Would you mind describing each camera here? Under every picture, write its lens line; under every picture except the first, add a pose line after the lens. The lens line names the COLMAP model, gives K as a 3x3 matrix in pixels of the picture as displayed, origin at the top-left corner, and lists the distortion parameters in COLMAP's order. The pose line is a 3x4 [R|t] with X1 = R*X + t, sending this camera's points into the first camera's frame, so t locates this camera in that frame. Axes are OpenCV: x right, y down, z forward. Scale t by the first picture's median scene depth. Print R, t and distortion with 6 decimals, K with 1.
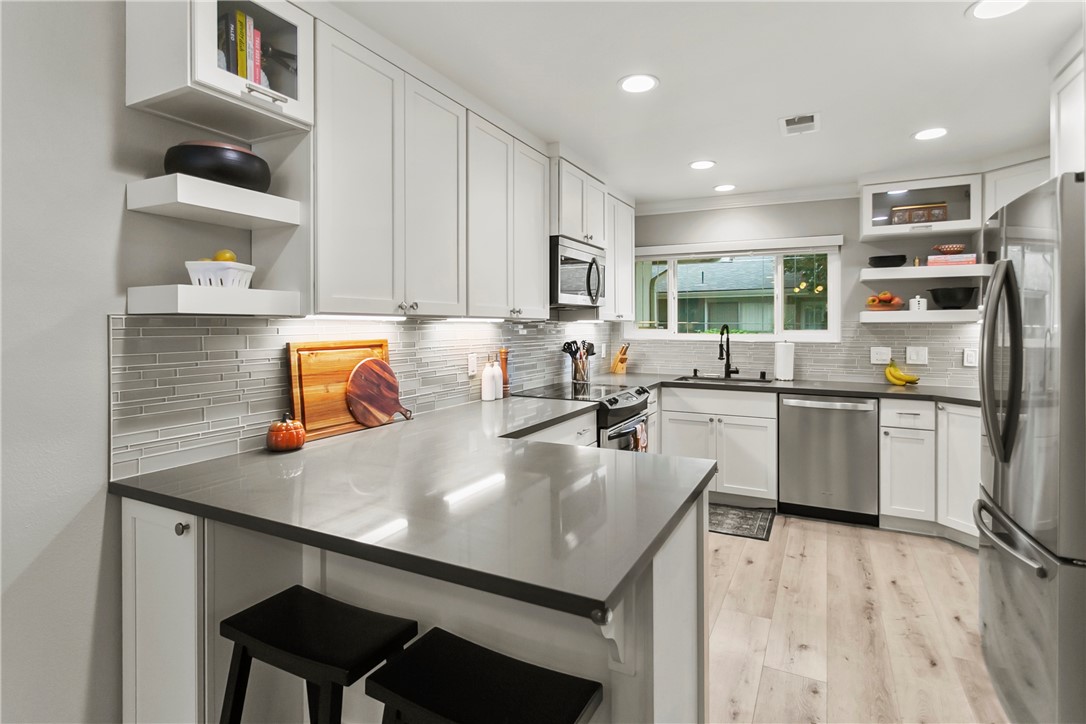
lens RADIAL K [[553.0, 0, 557.3], [0, 553.0, 326.9], [0, 0, 1]] dist [0.006219, 0.000410]
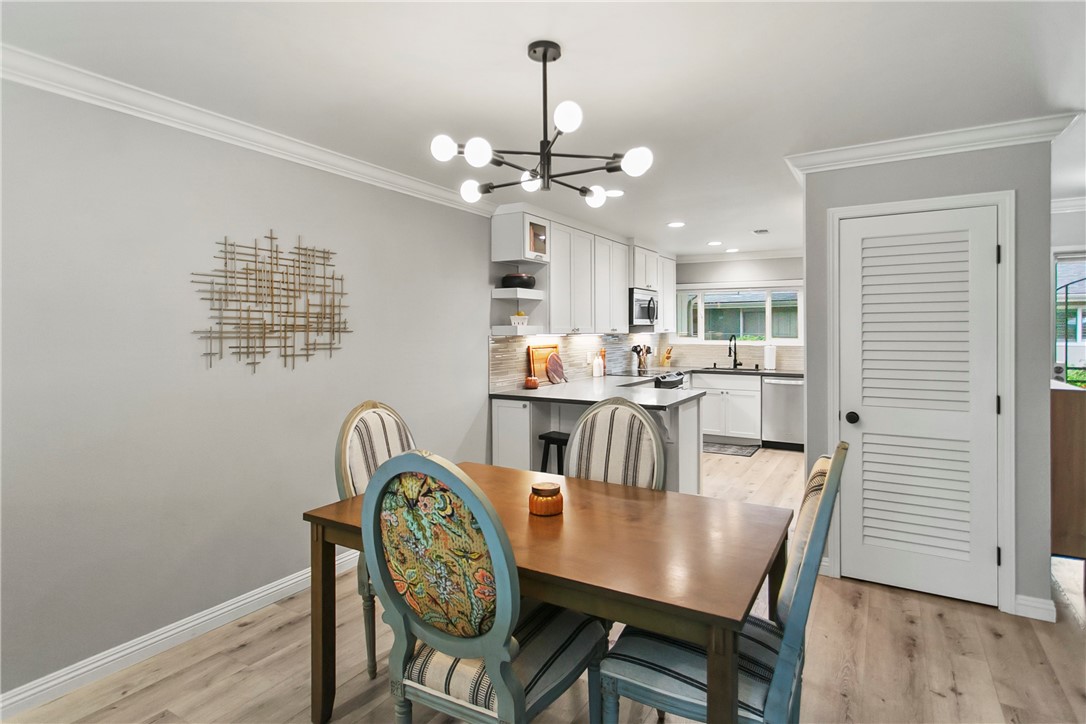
lens RADIAL K [[553.0, 0, 553.2], [0, 553.0, 336.7], [0, 0, 1]] dist [0.006219, 0.000410]
pose [[0.996642, -0.001282, -0.081877, -0.097243], [0.002067, 0.999953, 0.009504, -0.017556], [0.081861, -0.009641, 0.996597, -0.738399]]
